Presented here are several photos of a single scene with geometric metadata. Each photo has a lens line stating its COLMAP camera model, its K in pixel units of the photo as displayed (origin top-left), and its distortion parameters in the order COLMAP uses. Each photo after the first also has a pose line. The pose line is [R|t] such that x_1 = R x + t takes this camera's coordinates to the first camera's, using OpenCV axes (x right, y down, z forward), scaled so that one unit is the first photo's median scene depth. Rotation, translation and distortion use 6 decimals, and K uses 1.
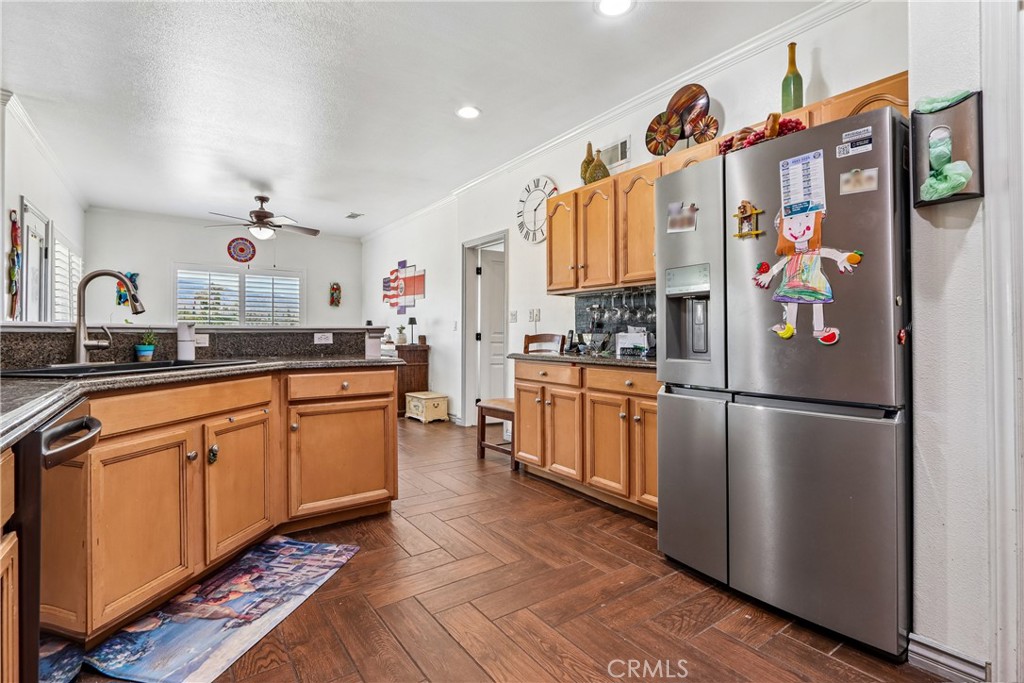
lens RADIAL K [[479.3, 0, 515.1], [0, 479.3, 335.5], [0, 0, 1]] dist [-0.003350, -0.000681]
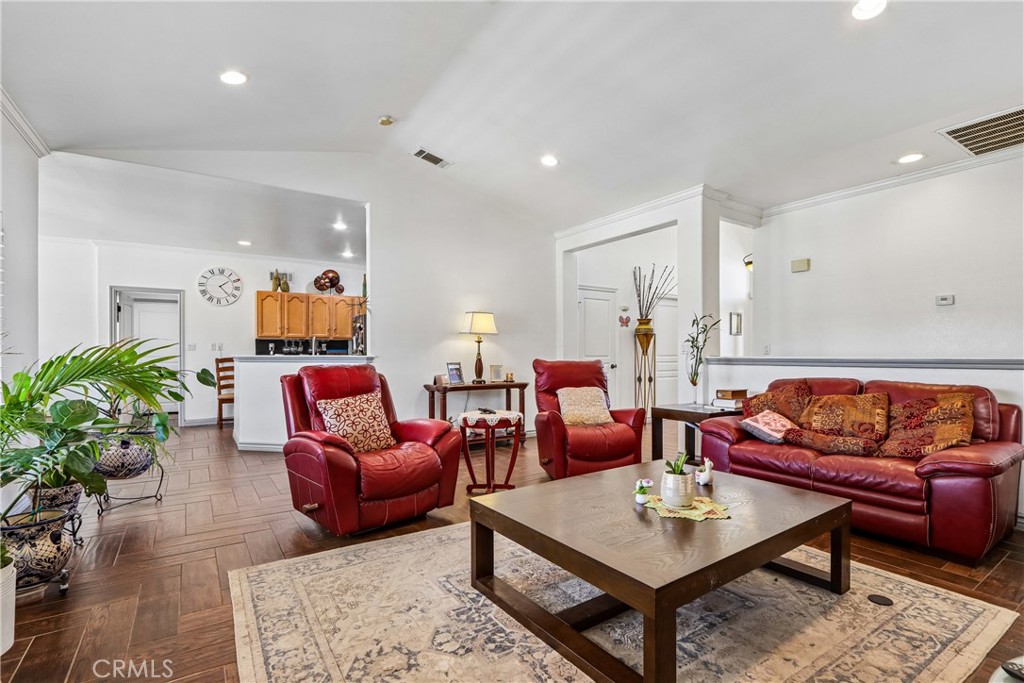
lens RADIAL K [[487.8, 0, 513.3], [0, 487.8, 356.5], [0, 0, 1]] dist [-0.002289, -0.000535]
pose [[0.044622, -0.006487, 0.998983, -2.685970], [0.004655, 0.999969, 0.006285, -0.022785], [-0.998993, 0.004370, 0.044651, -0.221835]]
